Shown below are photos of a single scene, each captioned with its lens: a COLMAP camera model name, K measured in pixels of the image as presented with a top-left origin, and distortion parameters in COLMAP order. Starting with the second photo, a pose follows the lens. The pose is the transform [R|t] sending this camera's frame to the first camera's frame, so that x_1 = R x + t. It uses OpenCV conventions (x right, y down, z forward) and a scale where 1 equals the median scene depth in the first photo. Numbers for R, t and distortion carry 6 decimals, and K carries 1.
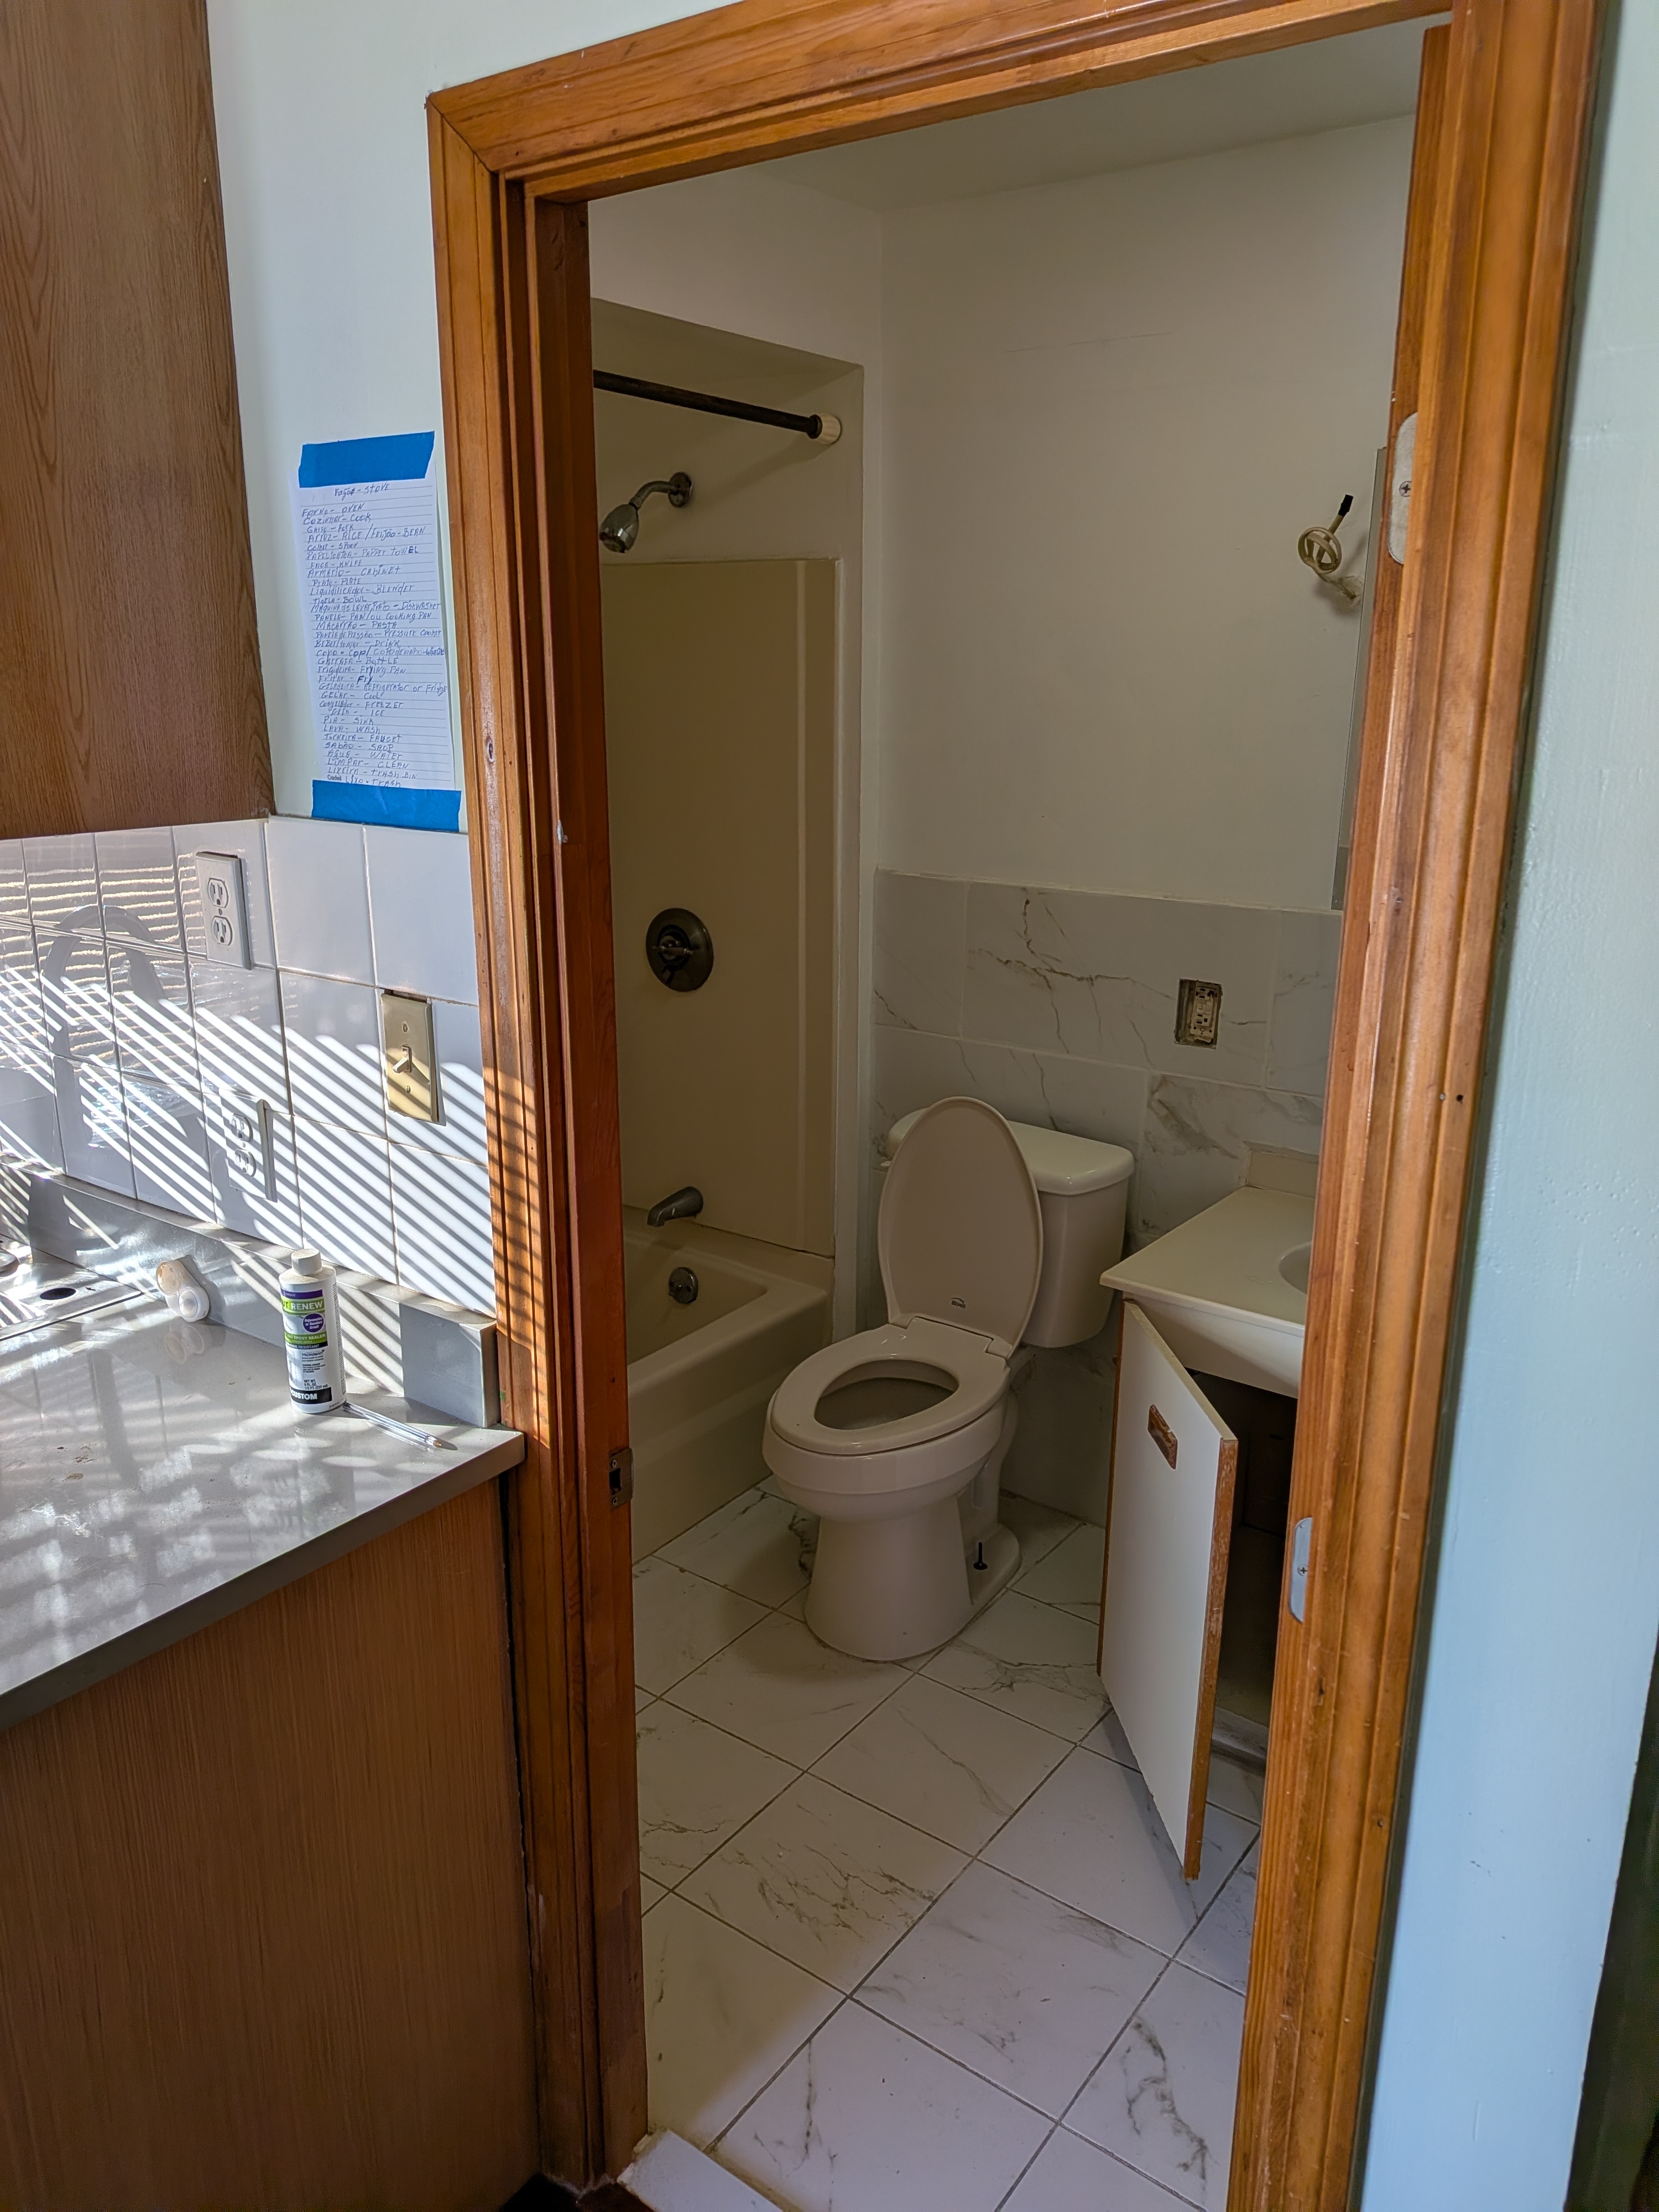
lens RADIAL K [[1590.3, 0, 829.5], [0, 1590.3, 1106.0], [0, 0, 1]] dist [0.043042, -0.059272]
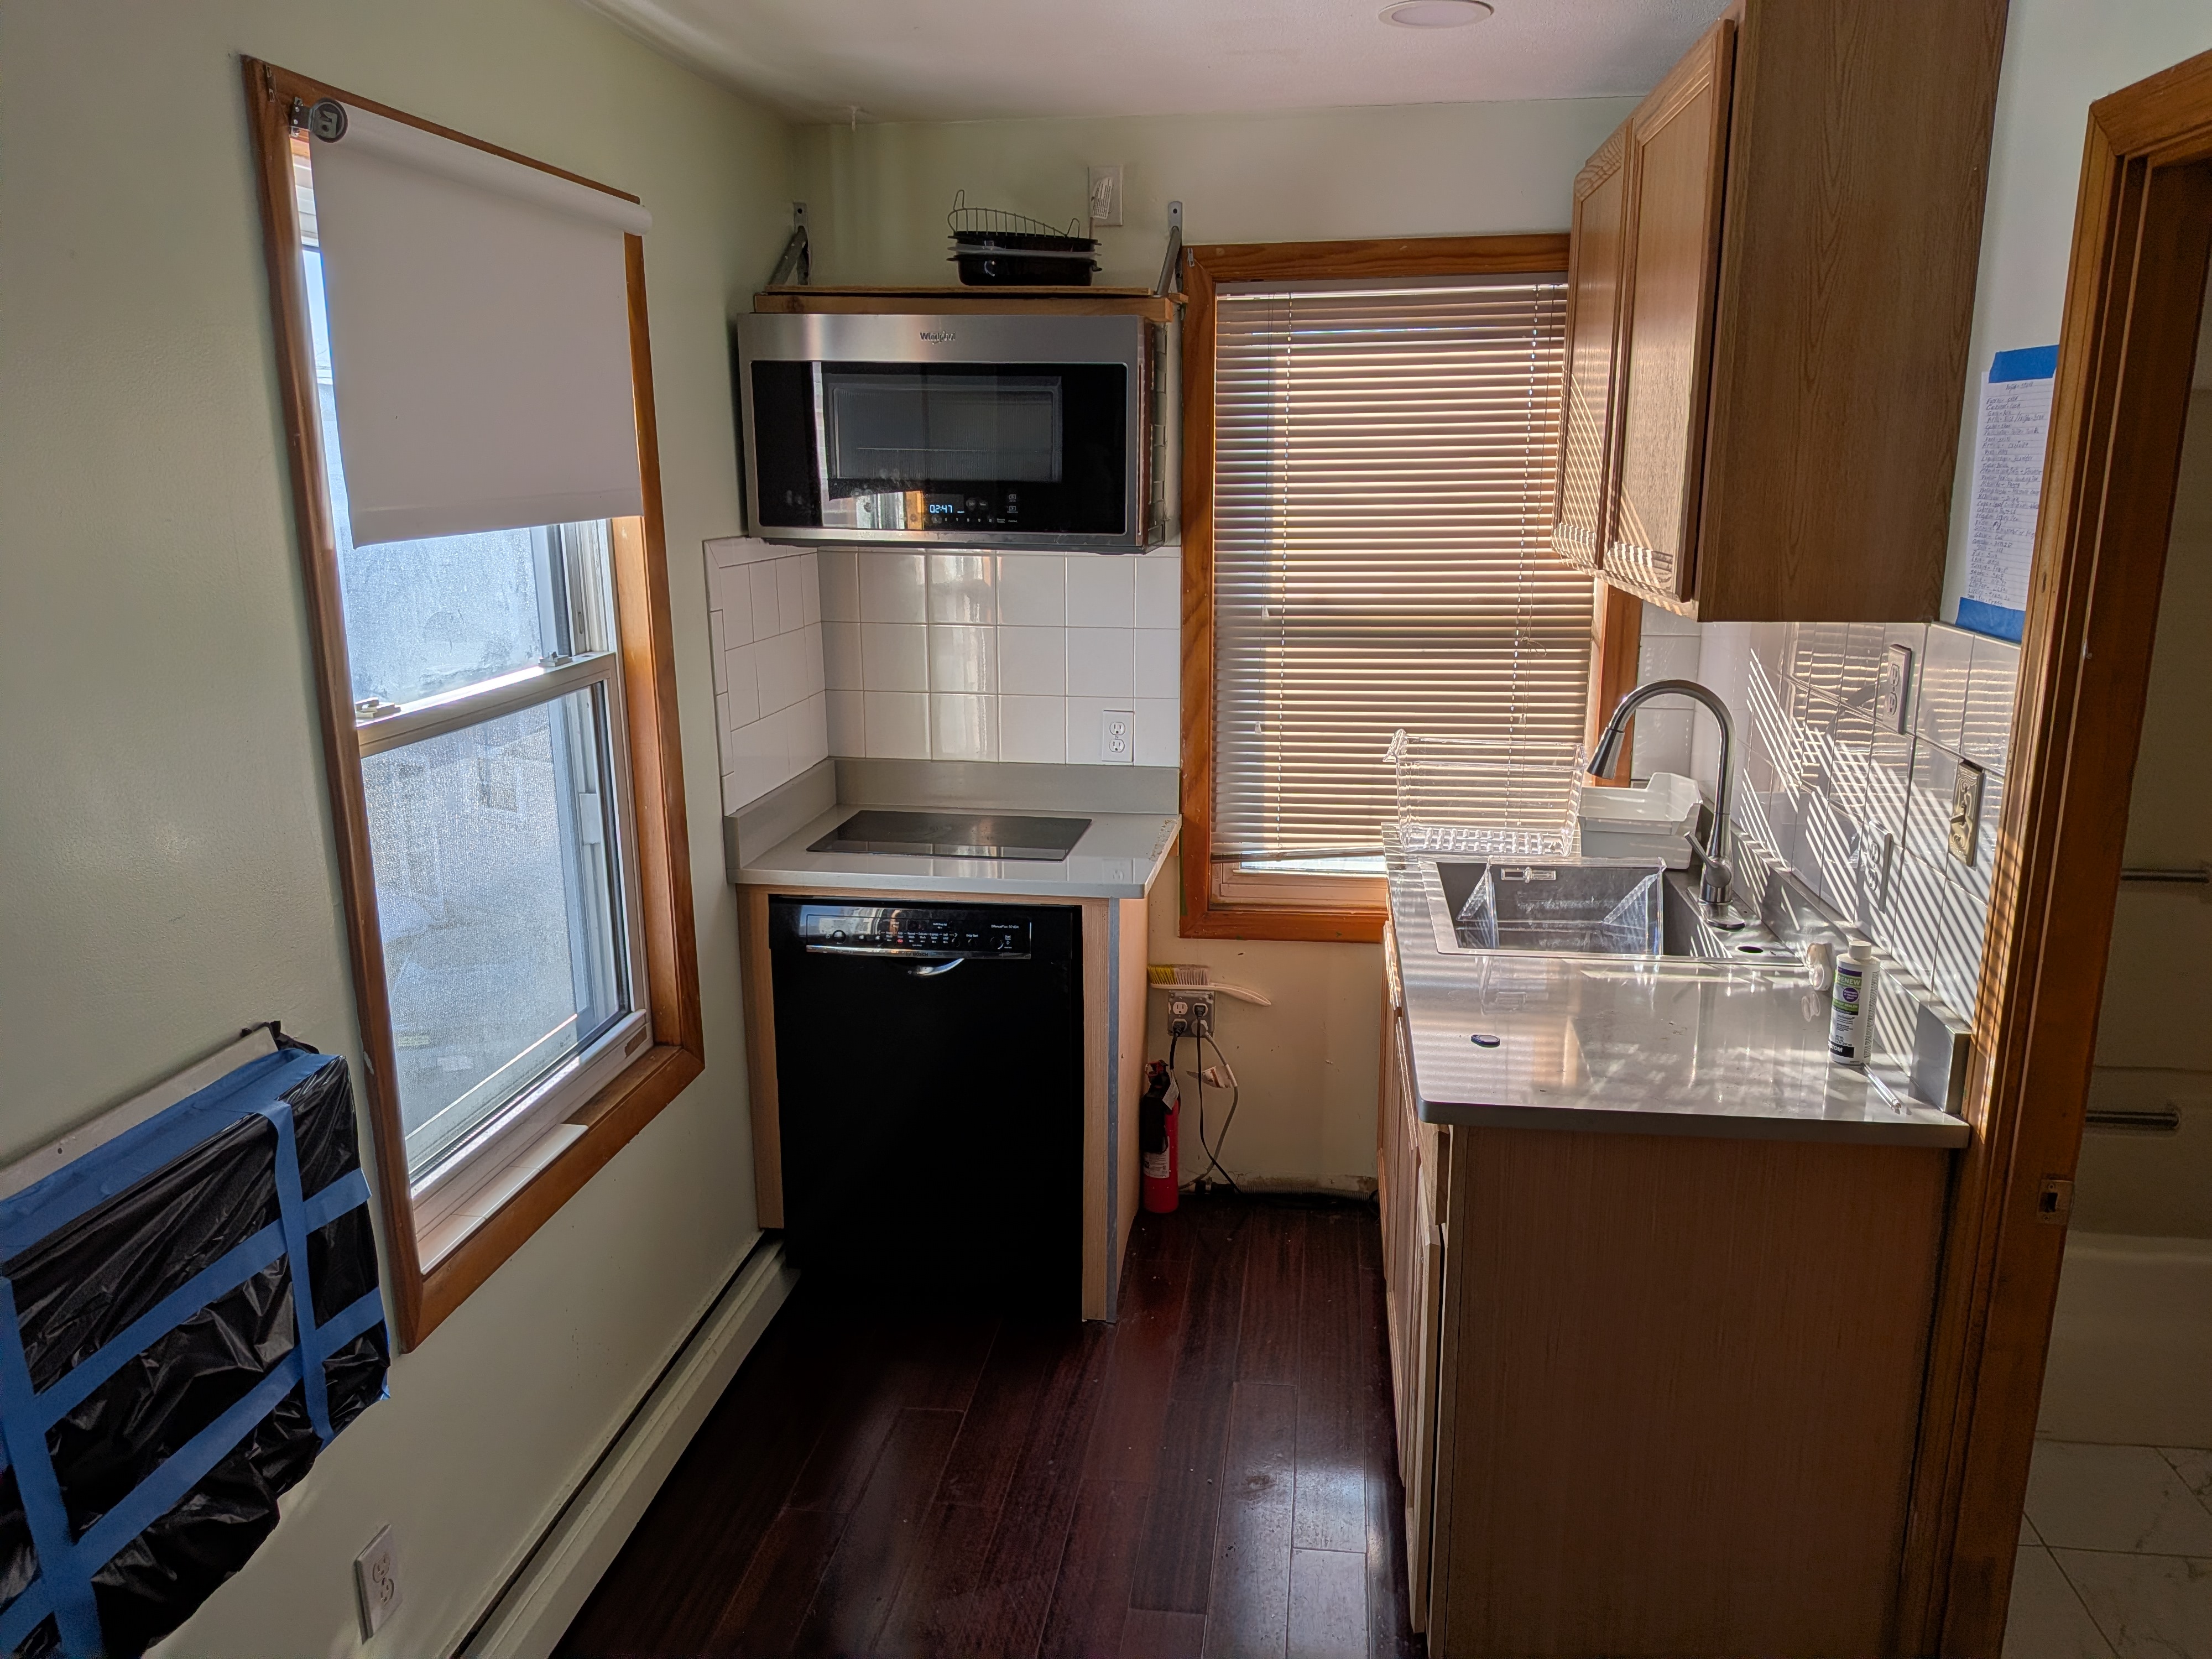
lens RADIAL K [[1590.3, 0, 1141.4], [0, 1590.3, 841.5], [0, 0, 1]] dist [0.043042, -0.059272]
pose [[0.497872, 0.201865, -0.843430, 0.491955], [-0.233446, 0.967831, 0.093837, 0.024207], [0.835241, 0.150177, 0.528980, -0.230641]]
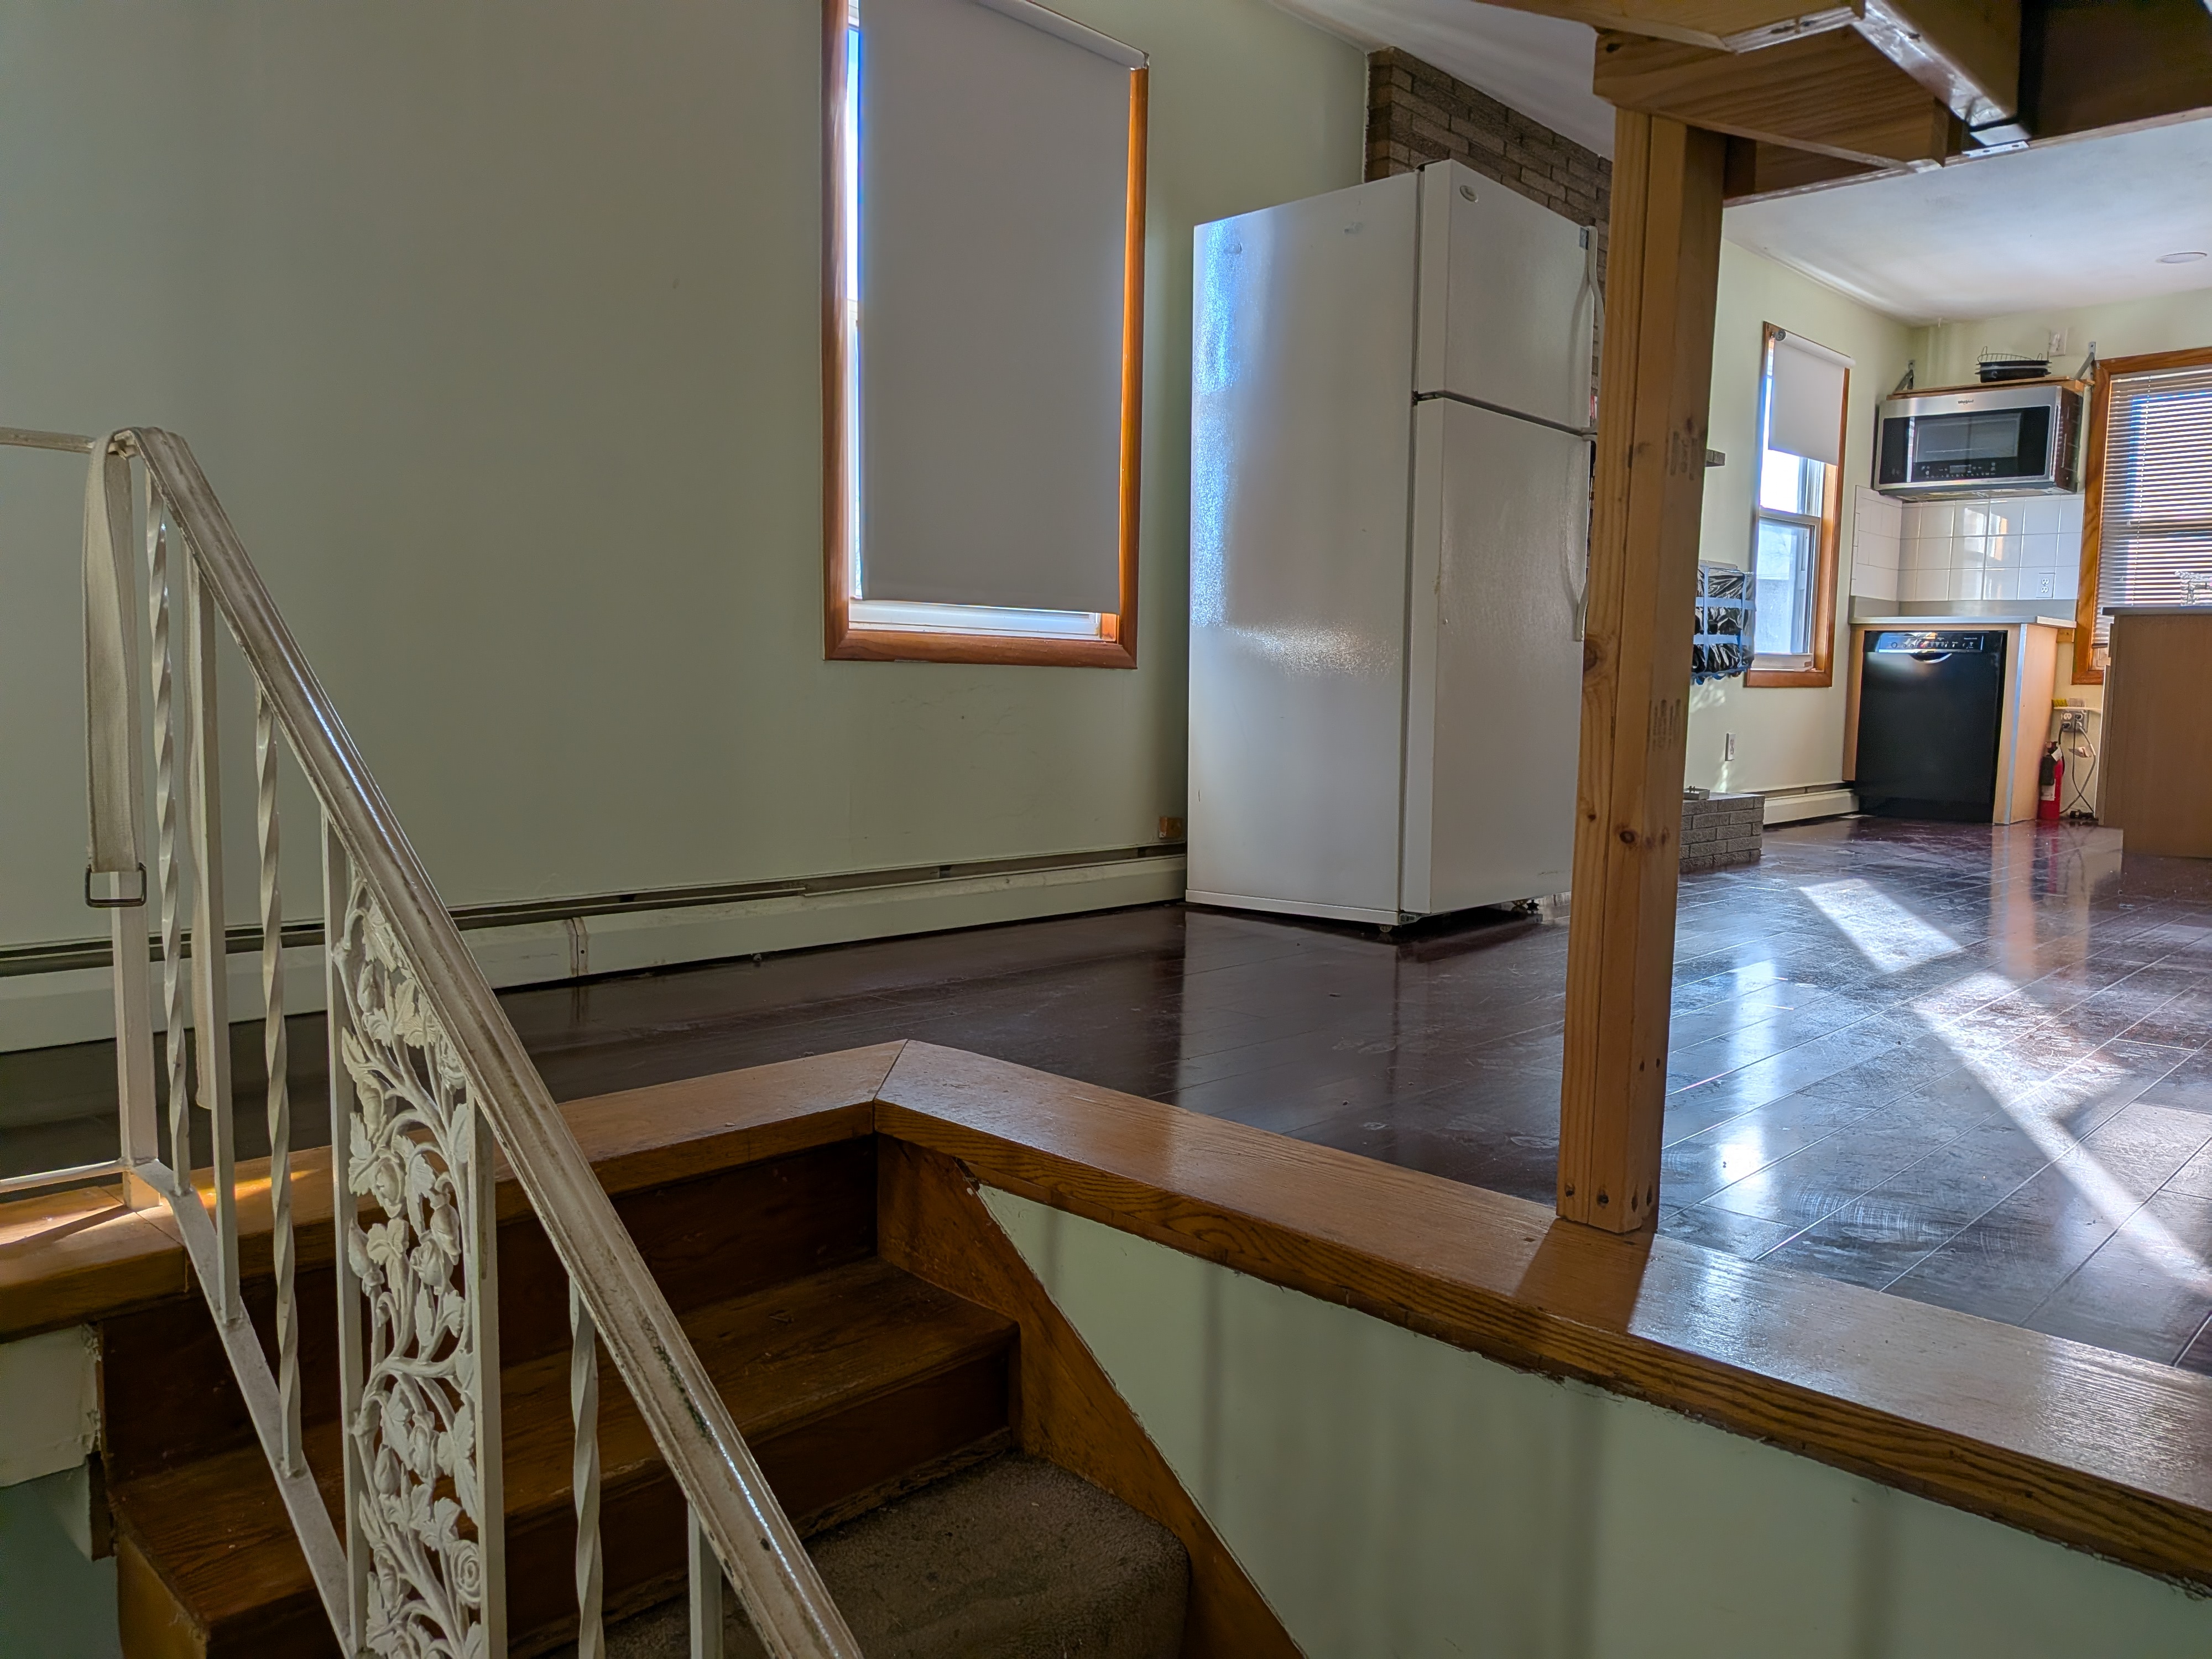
lens RADIAL K [[1587.6, 0, 1163.3], [0, 1587.6, 836.3], [0, 0, 1]] dist [0.048931, -0.071229]
pose [[-0.104832, 0.099198, -0.989530, 3.701183], [-0.284834, 0.950333, 0.125444, 0.980065], [0.952827, 0.295002, -0.071370, -1.060836]]
